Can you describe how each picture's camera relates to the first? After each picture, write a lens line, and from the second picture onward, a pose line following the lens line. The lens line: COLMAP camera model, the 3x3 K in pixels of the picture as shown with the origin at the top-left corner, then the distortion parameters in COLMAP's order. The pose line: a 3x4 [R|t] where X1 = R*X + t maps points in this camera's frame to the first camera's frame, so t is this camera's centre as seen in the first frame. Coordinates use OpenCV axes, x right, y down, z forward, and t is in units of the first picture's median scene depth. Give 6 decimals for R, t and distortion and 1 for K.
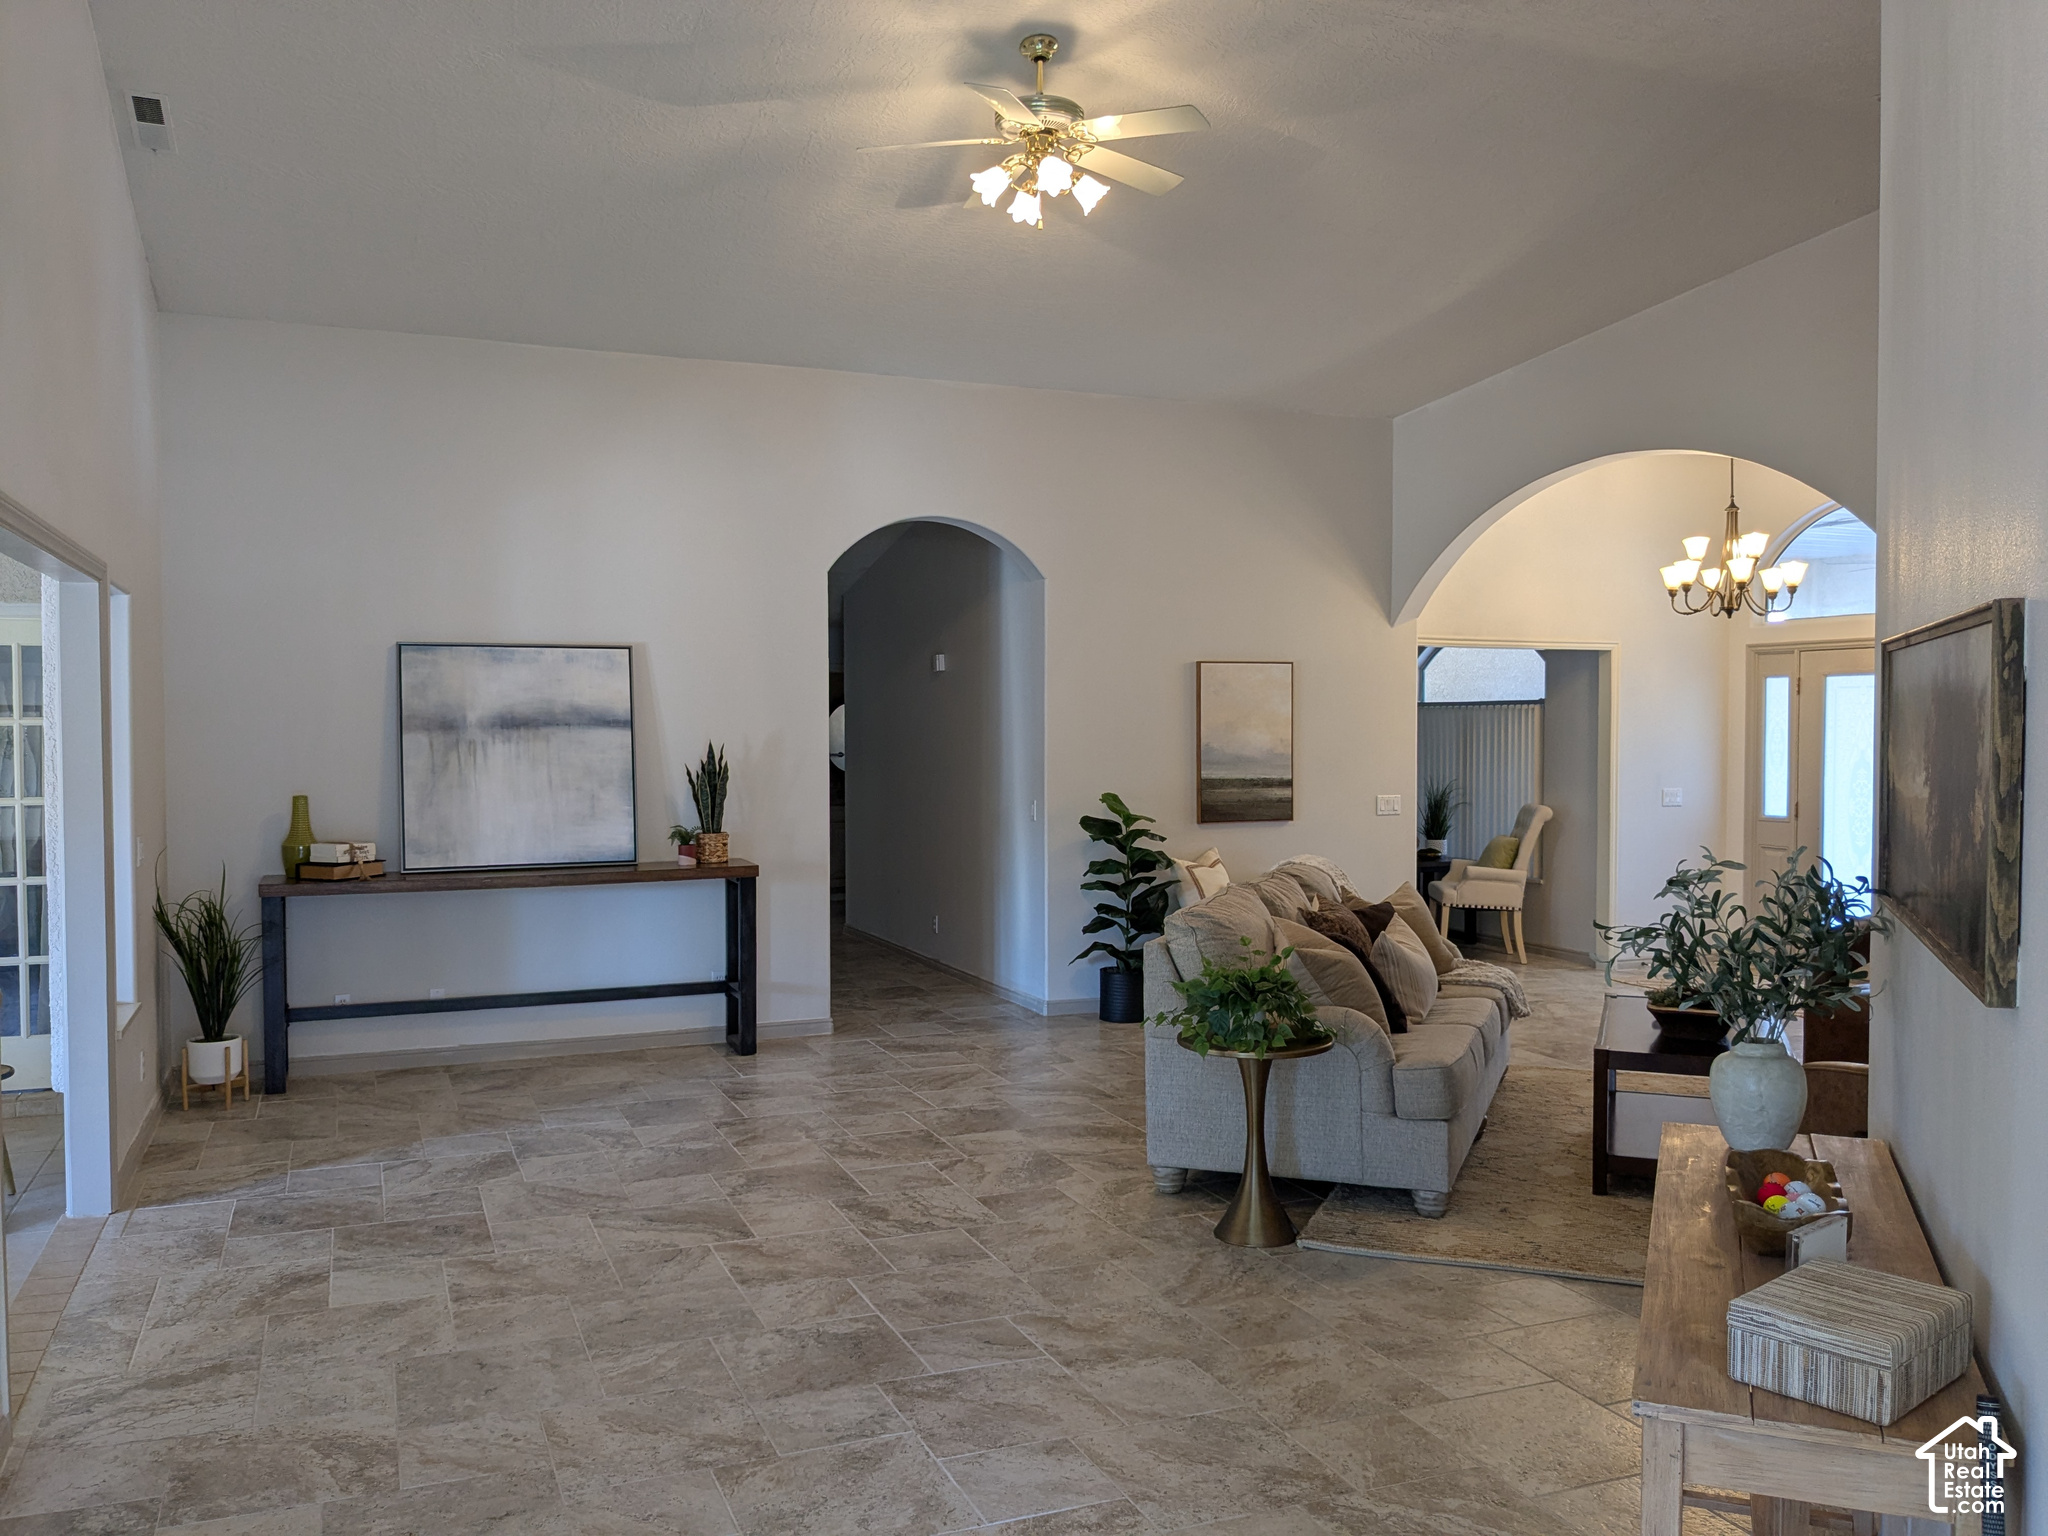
lens RADIAL K [[1635.8, 0, 1024.0], [0, 1635.8, 768.0], [0, 0, 1]] dist [0.015105, -0.007519]
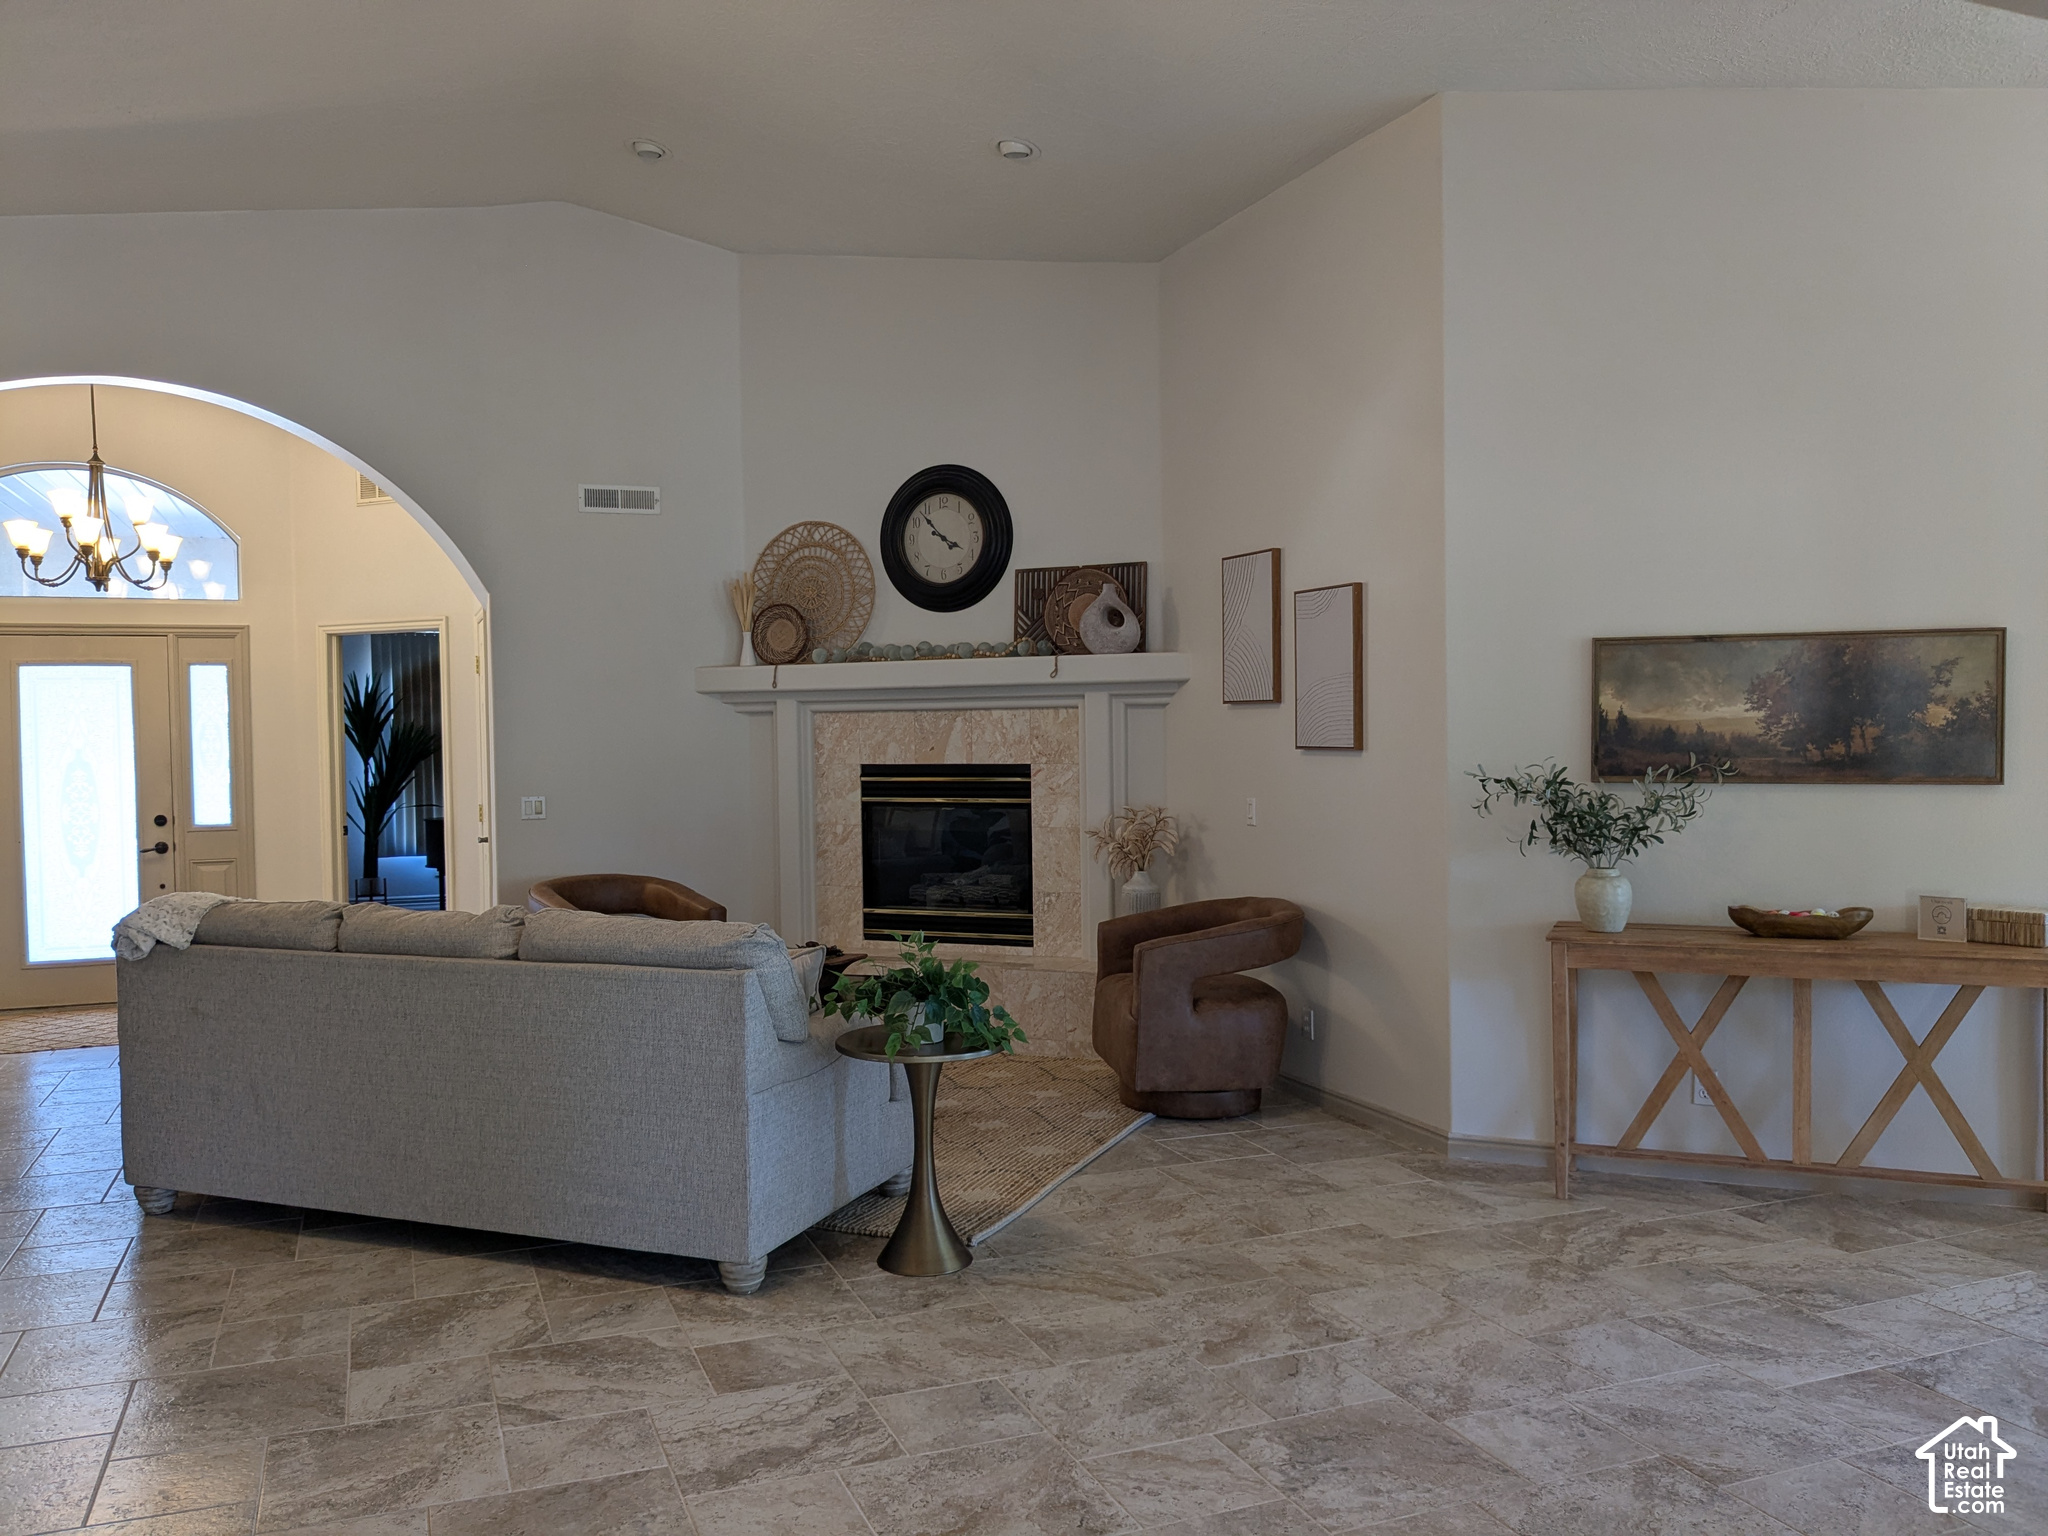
lens RADIAL K [[1635.8, 0, 1024.0], [0, 1635.8, 768.0], [0, 0, 1]] dist [0.015105, -0.007519]
pose [[0.012308, -0.025834, 0.999590, -0.852239], [0.042762, 0.998765, 0.025286, -0.002979], [-0.999009, 0.042433, 0.013398, 1.064647]]
